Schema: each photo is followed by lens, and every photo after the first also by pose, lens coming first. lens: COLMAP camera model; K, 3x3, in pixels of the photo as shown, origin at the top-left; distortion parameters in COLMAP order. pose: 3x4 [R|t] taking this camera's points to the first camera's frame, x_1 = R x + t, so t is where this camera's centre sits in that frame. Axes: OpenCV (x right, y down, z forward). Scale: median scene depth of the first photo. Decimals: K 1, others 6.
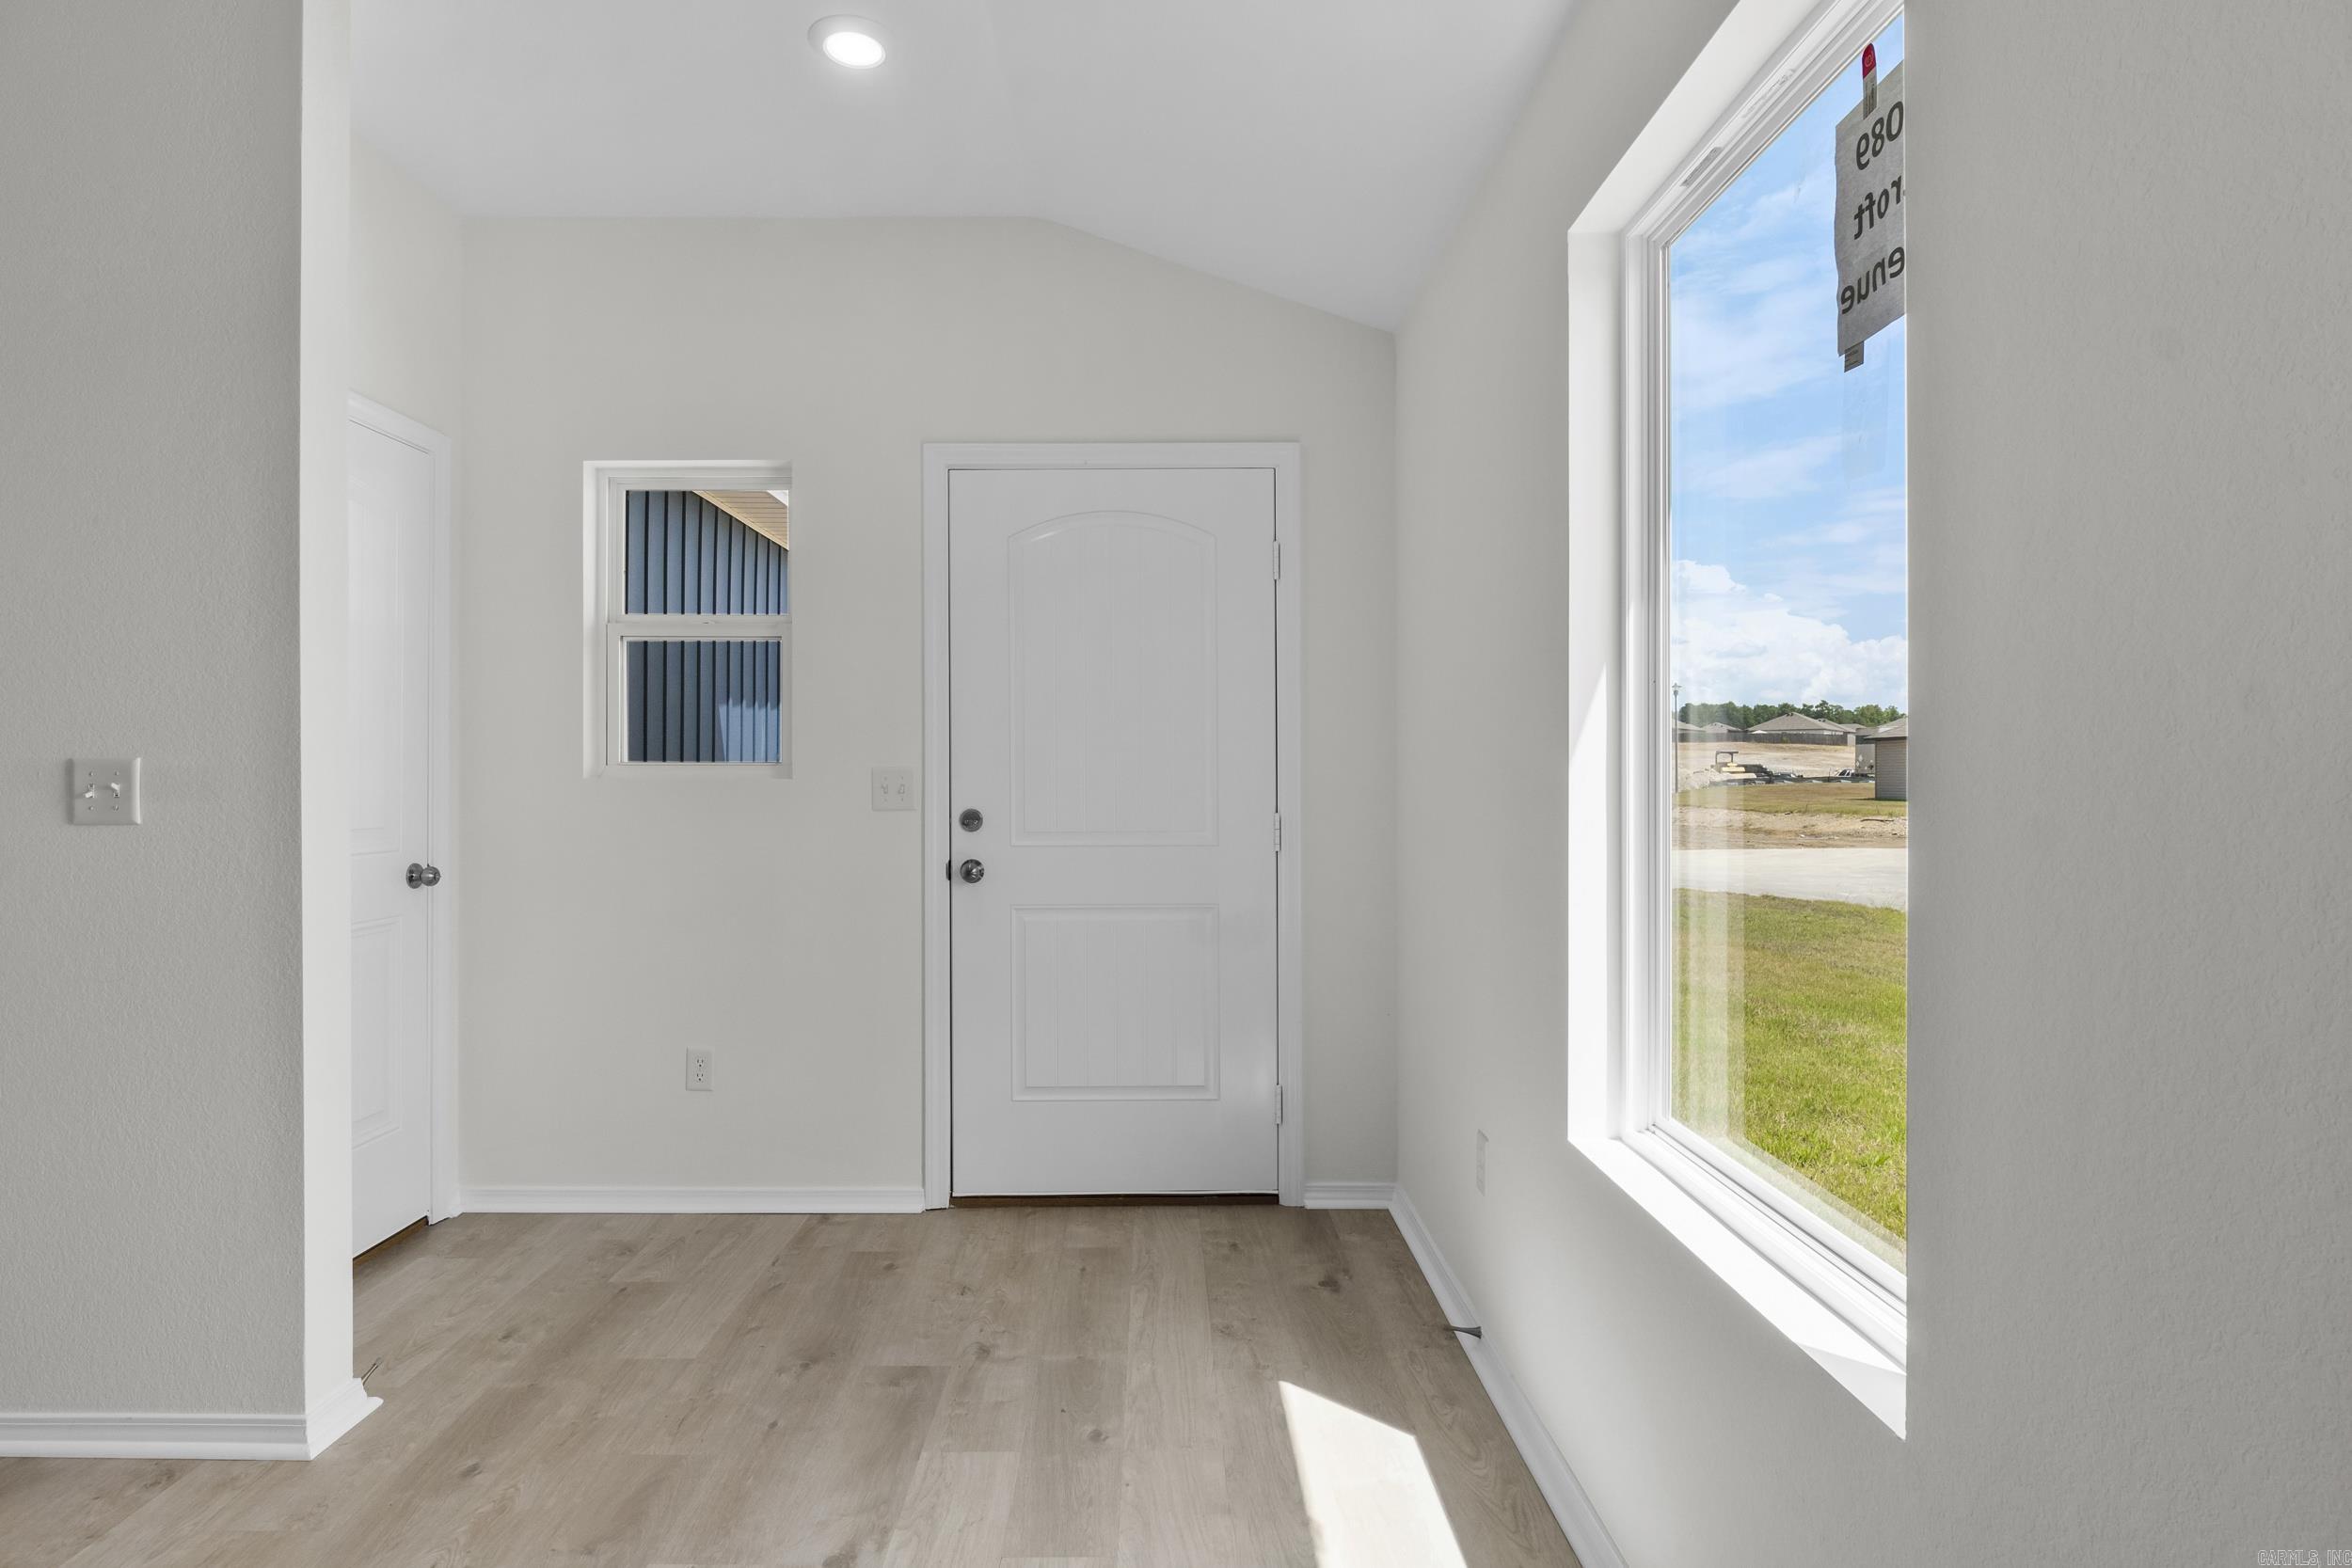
lens RADIAL K [[1220.6, 0, 1143.1], [0, 1220.6, 781.4], [0, 0, 1]] dist [0.018420, -0.000358]
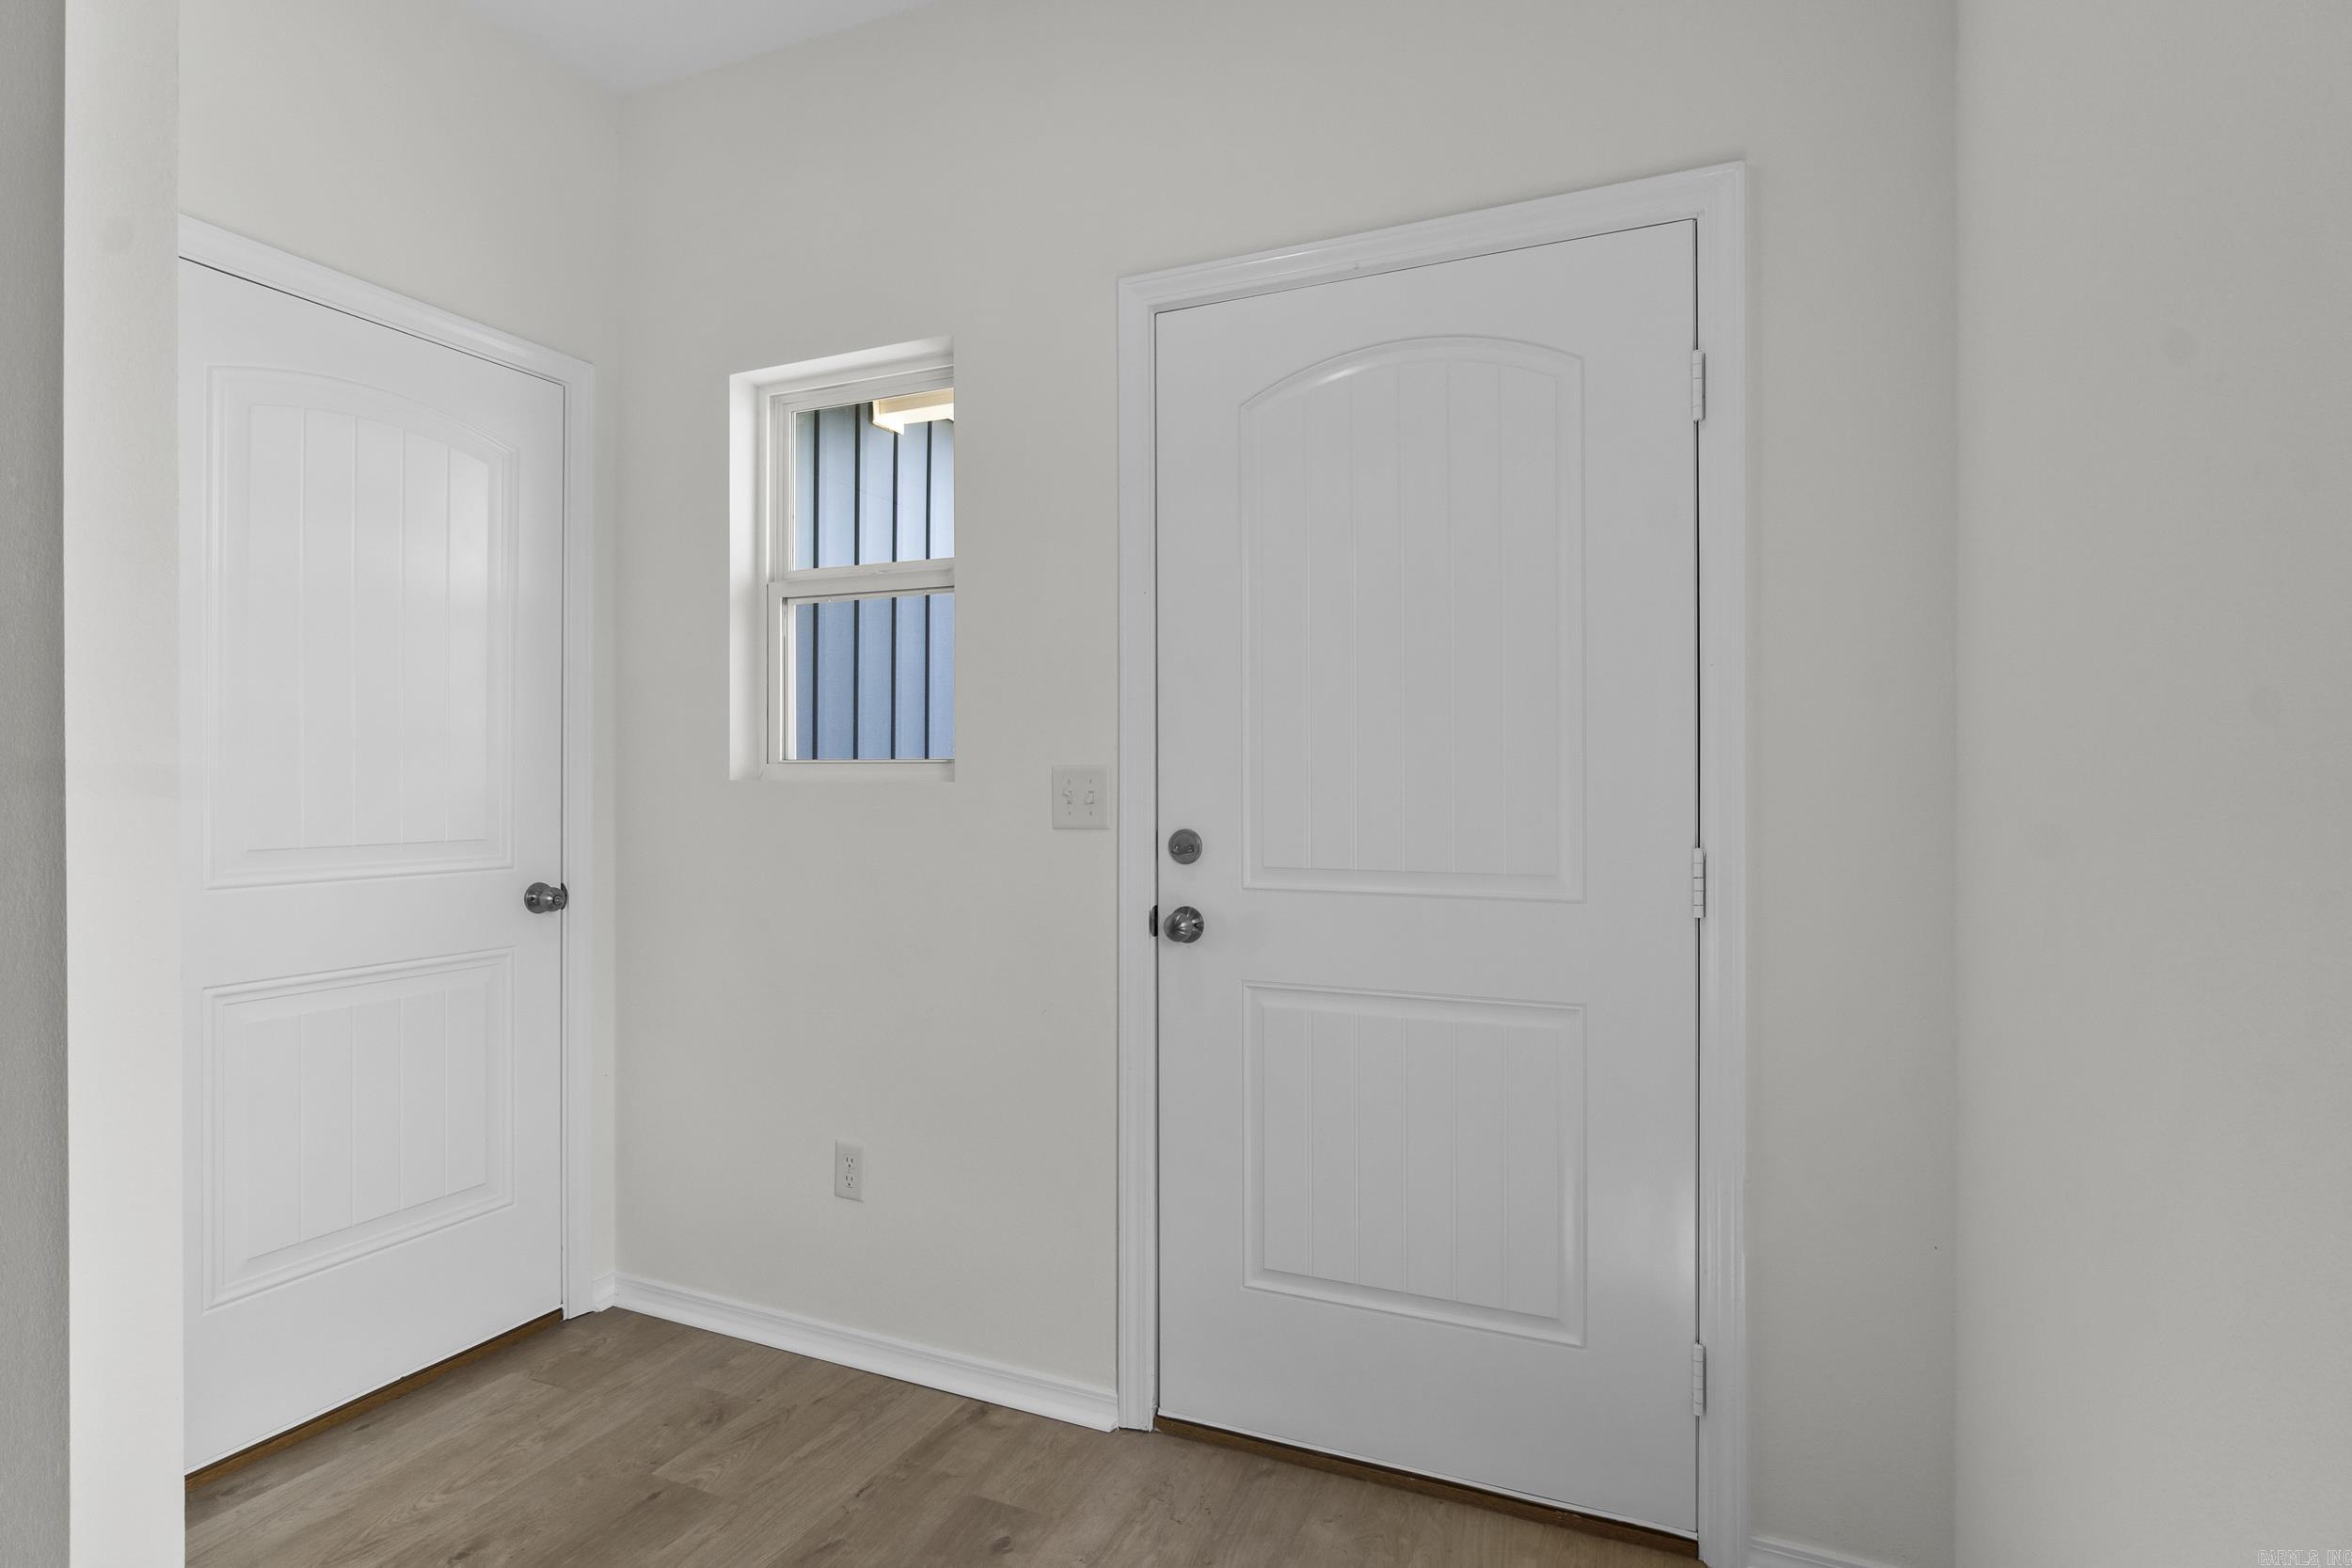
lens RADIAL K [[1195.0, 0, 1176.0], [0, 1195.0, 784.0], [0, 0, 1]] dist [-0.000460, 0.000718]
pose [[0.911742, 0.005214, -0.410731, 0.117209], [-0.004630, 0.999986, 0.002417, -0.003103], [0.410738, -0.000302, 0.911753, 0.419620]]
